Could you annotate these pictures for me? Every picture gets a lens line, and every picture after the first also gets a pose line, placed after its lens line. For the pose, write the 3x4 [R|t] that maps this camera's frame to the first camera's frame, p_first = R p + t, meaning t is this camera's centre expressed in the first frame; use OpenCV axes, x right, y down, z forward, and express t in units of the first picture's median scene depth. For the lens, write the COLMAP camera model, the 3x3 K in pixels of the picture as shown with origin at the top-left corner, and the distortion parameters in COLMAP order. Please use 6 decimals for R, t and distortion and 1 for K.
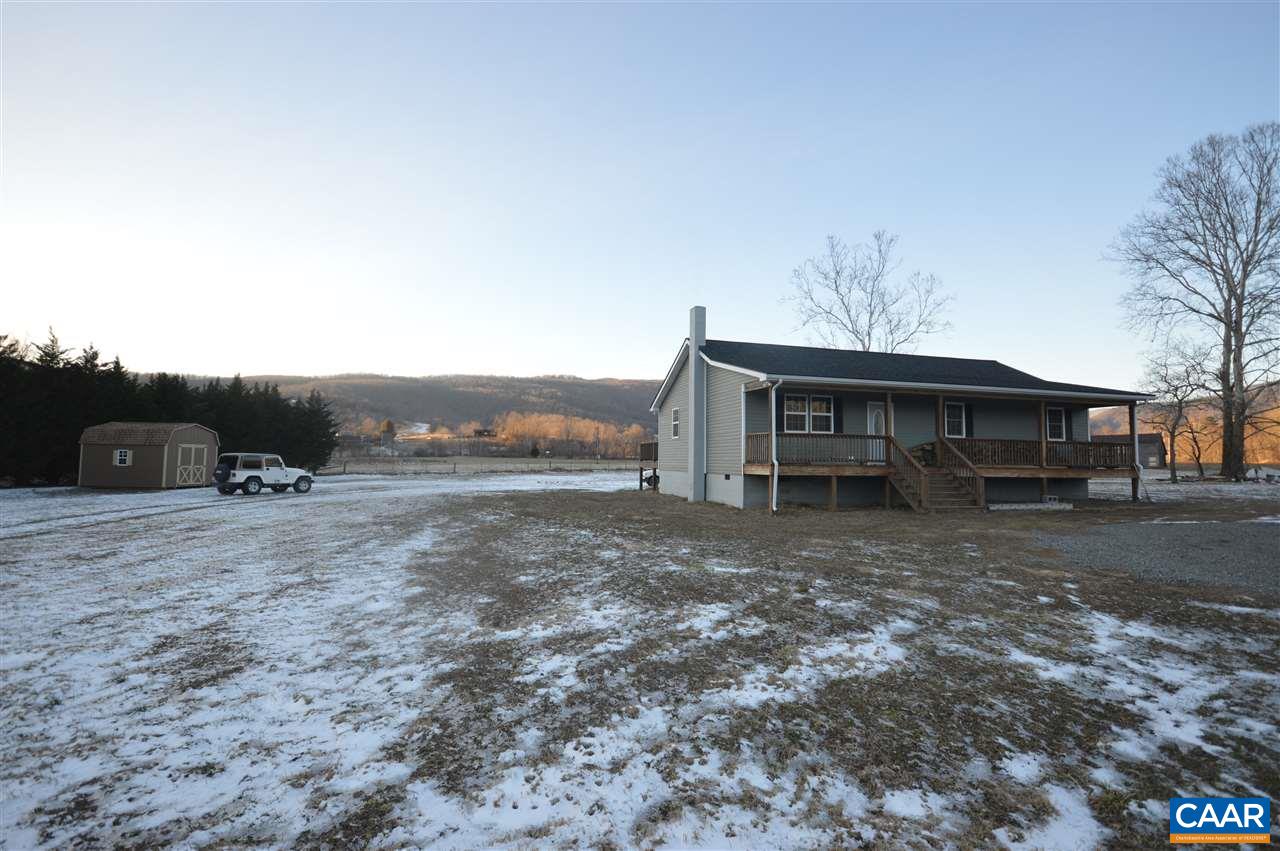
lens RADIAL K [[597.9, 0, 630.8], [0, 597.9, 421.3], [0, 0, 1]] dist [-0.000213, -0.003455]
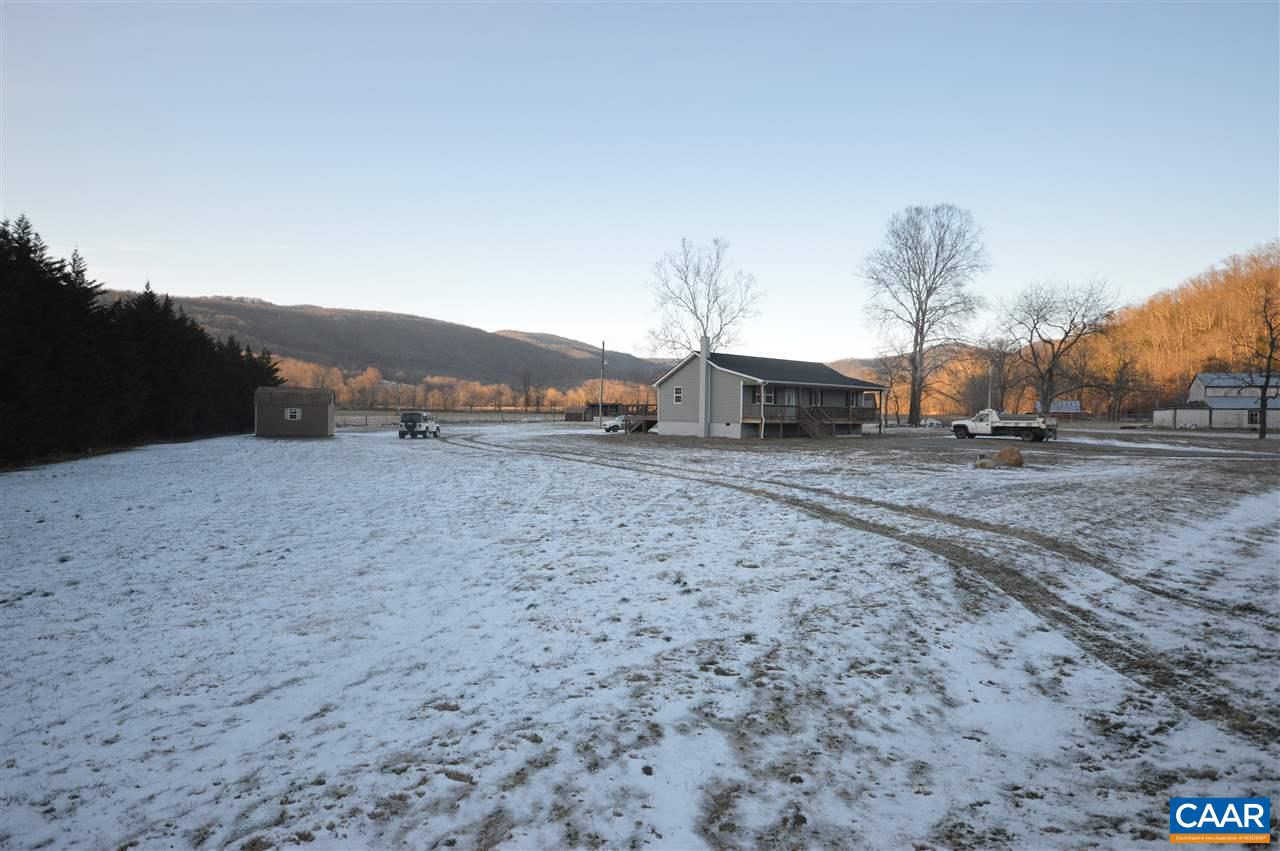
lens RADIAL K [[699.7, 0, 634.4], [0, 699.7, 424.4], [0, 0, 1]] dist [-0.009249, -0.000286]
pose [[0.918562, -0.007106, 0.395213, -0.393915], [-0.026493, 0.996483, 0.079494, -0.032953], [-0.394388, -0.083491, 0.915143, -0.394495]]
